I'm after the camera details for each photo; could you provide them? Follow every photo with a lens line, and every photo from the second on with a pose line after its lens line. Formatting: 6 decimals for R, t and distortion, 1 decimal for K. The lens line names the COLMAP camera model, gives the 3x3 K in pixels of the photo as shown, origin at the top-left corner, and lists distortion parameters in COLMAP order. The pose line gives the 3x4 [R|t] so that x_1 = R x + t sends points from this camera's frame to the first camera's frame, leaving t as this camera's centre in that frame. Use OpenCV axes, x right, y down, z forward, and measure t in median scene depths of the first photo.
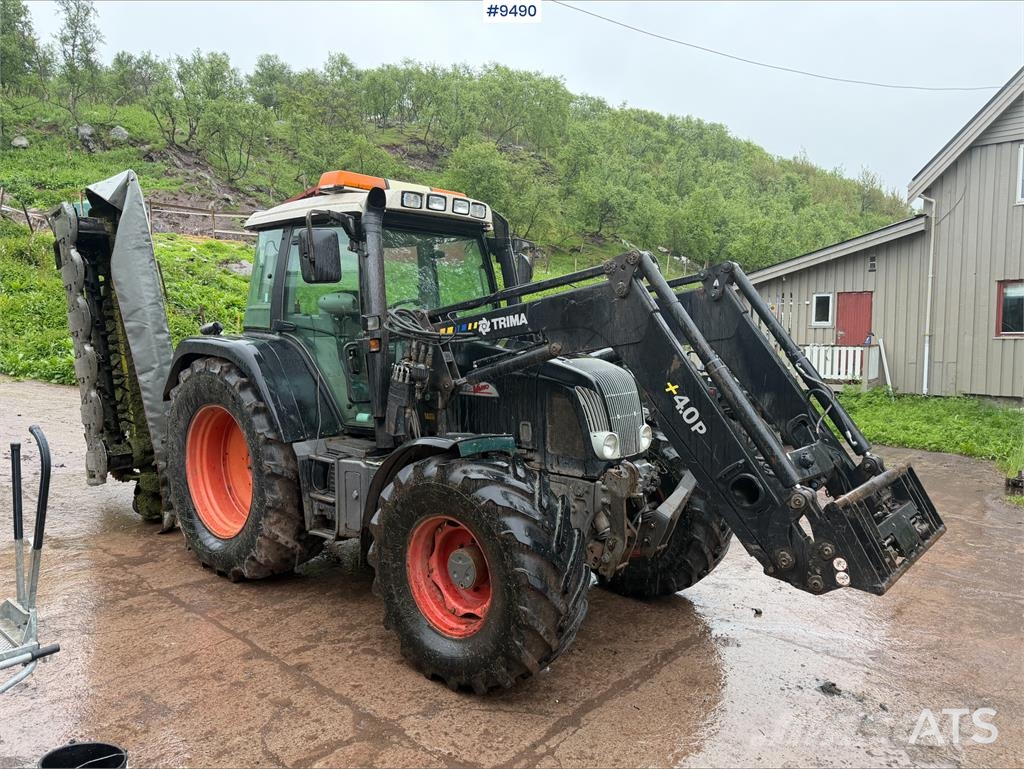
lens RADIAL K [[722.2, 0, 511.1], [0, 722.2, 377.4], [0, 0, 1]] dist [0.057290, -0.077644]
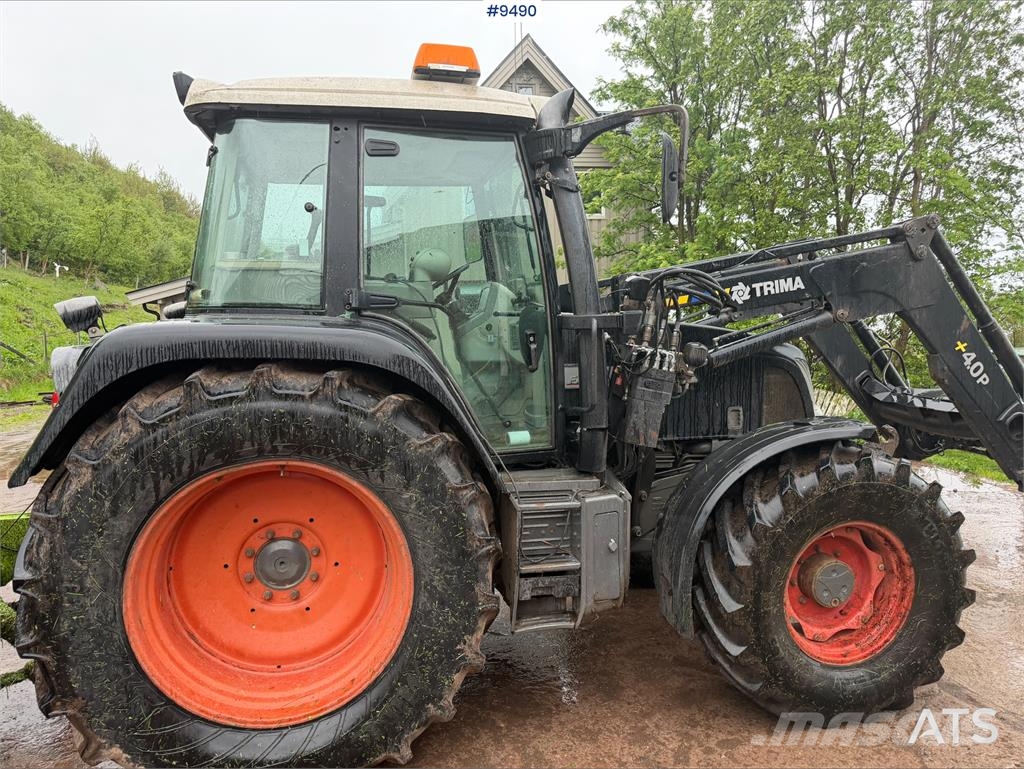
lens RADIAL K [[716.2, 0, 497.3], [0, 716.2, 394.3], [0, 0, 1]] dist [0.093677, -0.145843]
pose [[0.606546, -0.097418, 0.789058, -0.727041], [0.082462, 0.994820, 0.059434, -0.024250], [-0.790761, 0.029018, 0.611437, 0.614081]]
